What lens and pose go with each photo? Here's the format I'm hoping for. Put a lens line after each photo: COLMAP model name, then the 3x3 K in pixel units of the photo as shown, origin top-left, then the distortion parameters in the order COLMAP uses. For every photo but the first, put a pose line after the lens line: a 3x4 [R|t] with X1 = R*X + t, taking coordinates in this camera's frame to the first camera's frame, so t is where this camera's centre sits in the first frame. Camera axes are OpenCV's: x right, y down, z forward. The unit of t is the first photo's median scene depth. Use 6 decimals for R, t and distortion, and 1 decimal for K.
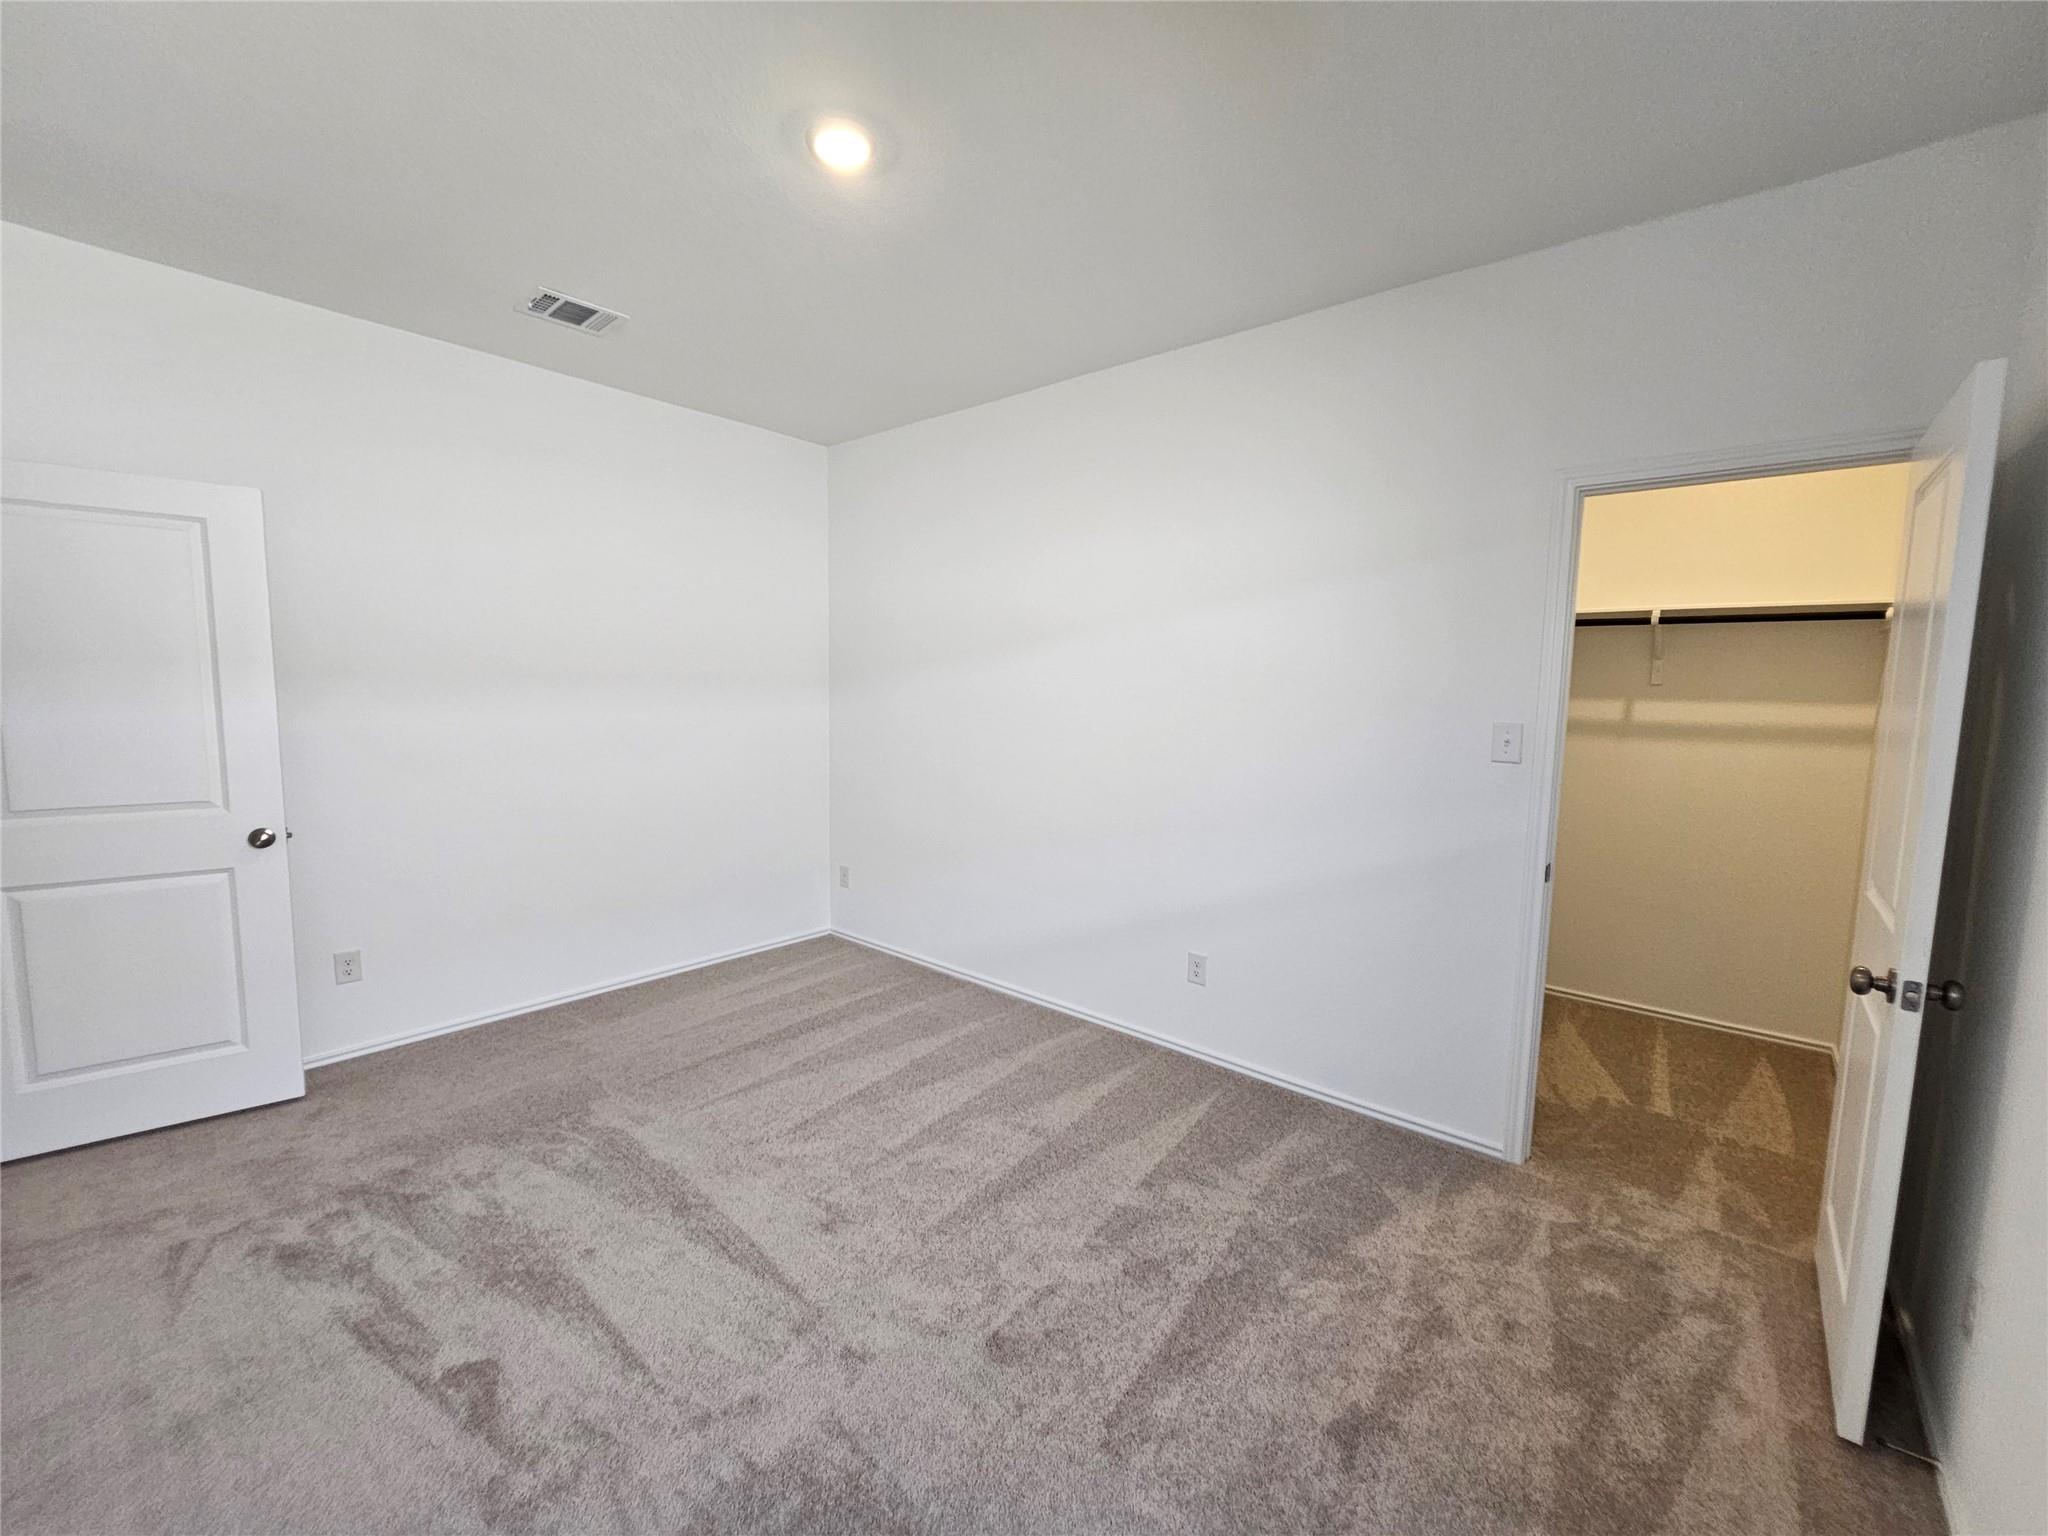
lens RADIAL K [[851.3, 0, 1006.9], [0, 851.3, 761.9], [0, 0, 1]] dist [-0.010830, 0.004966]
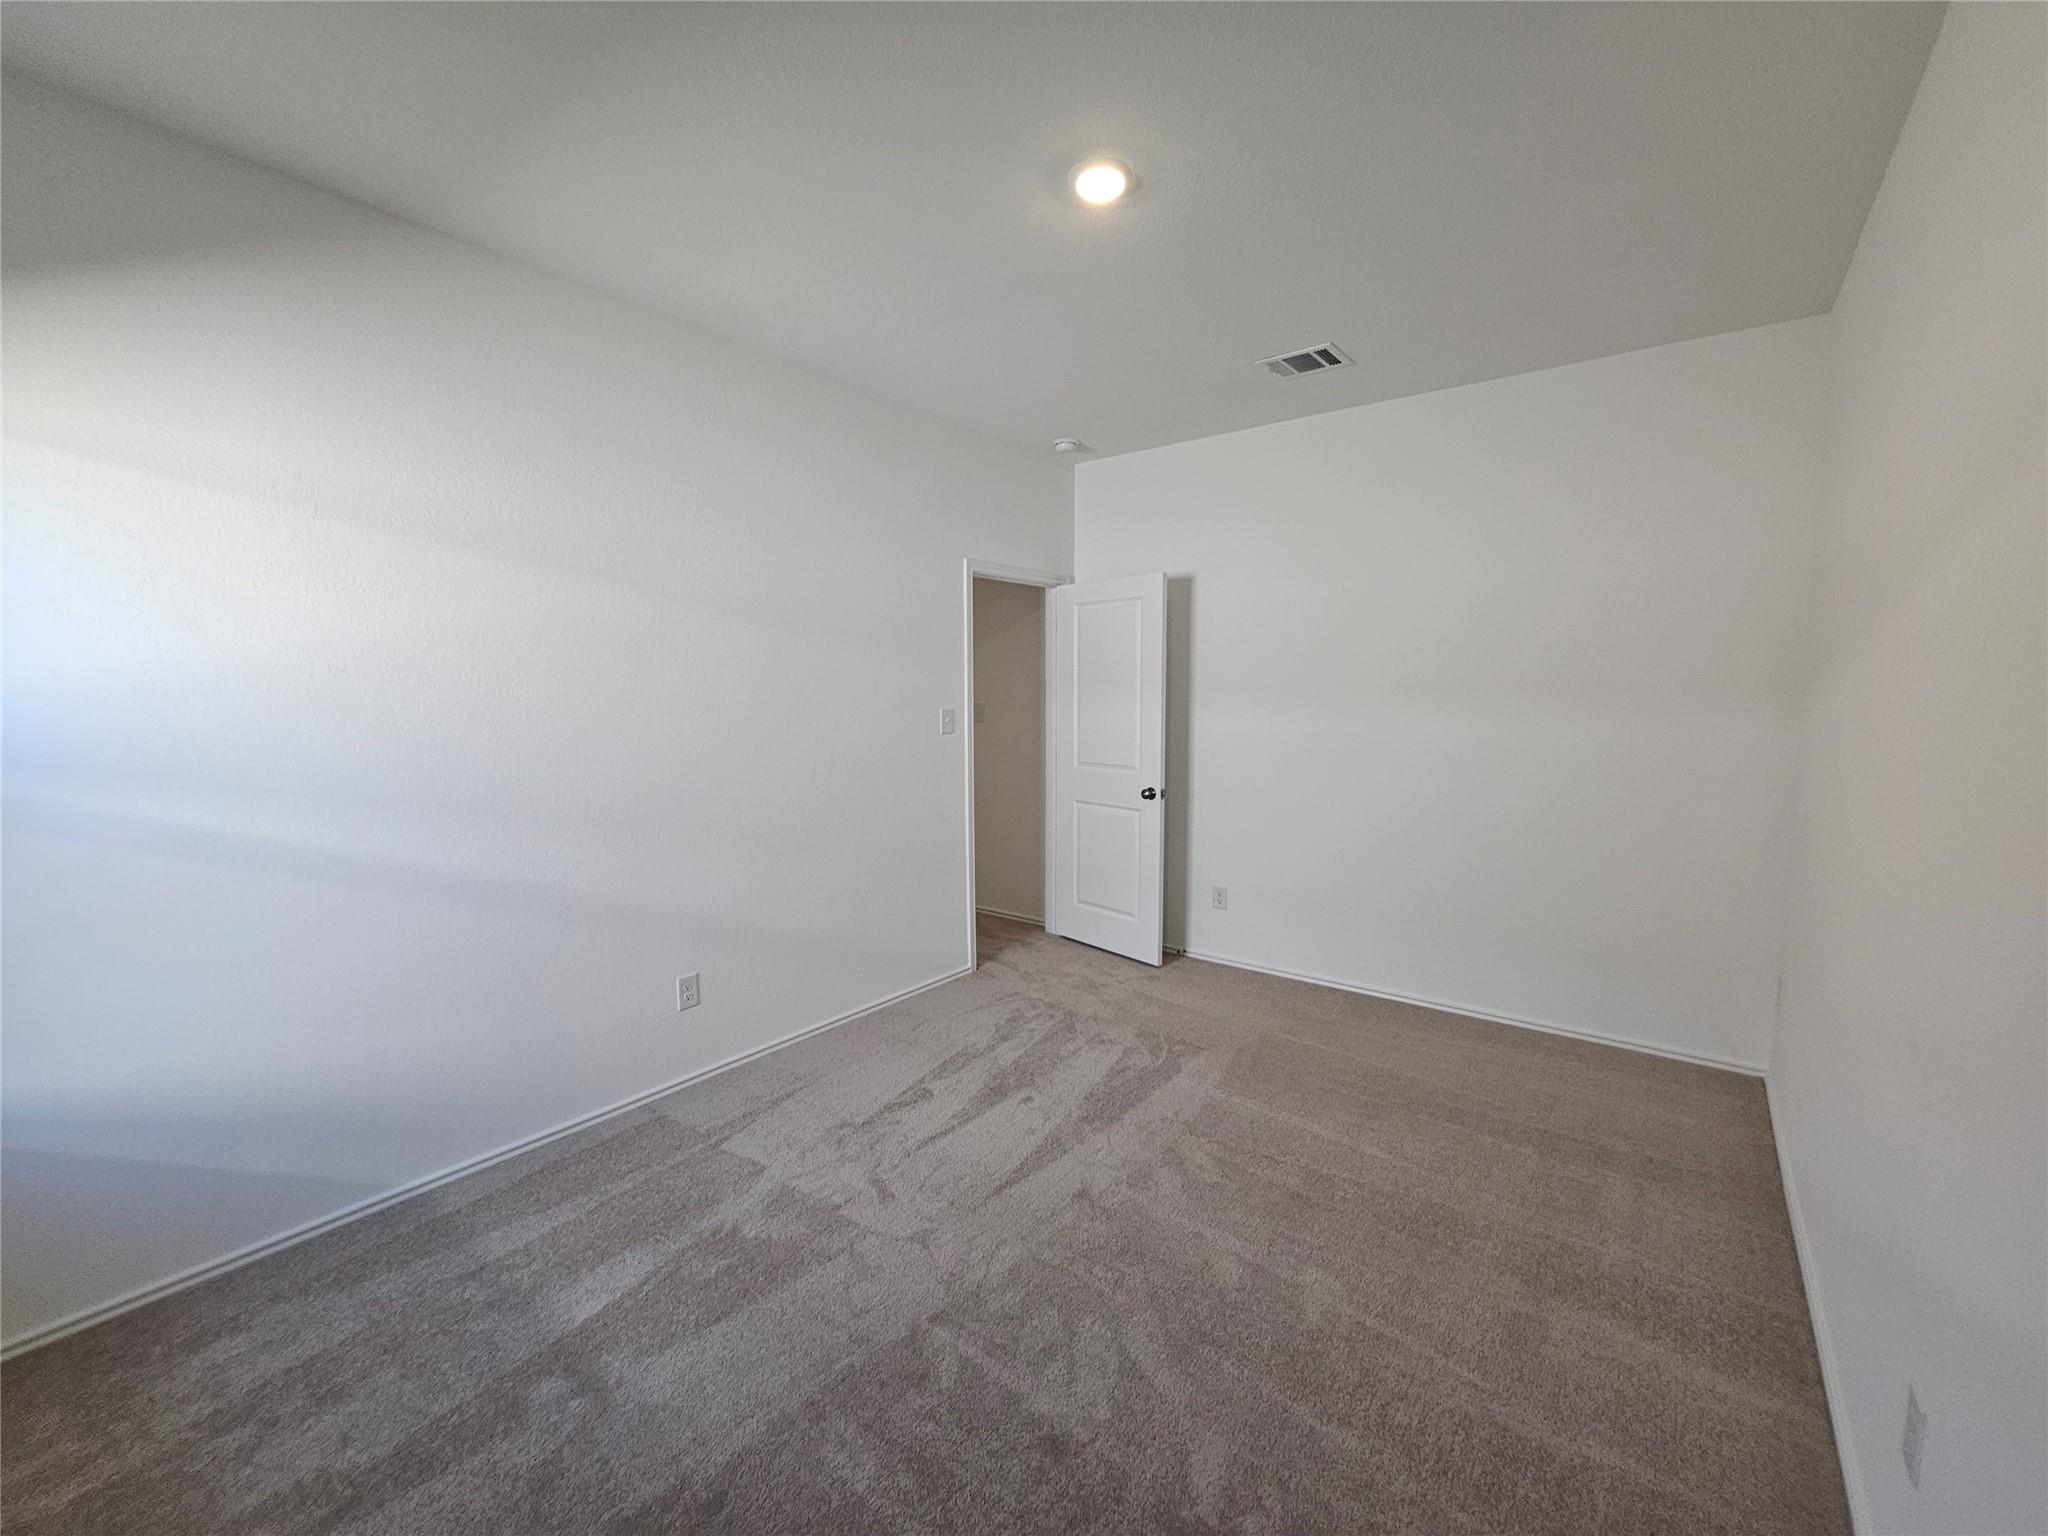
lens RADIAL K [[851.3, 0, 1030.2], [0, 851.3, 765.8], [0, 0, 1]] dist [-0.010830, 0.004966]
pose [[0.027567, 0.075564, -0.996760, 0.853990], [-0.080007, 0.994107, 0.073150, -0.073166], [0.996413, 0.077731, 0.033450, 0.894572]]
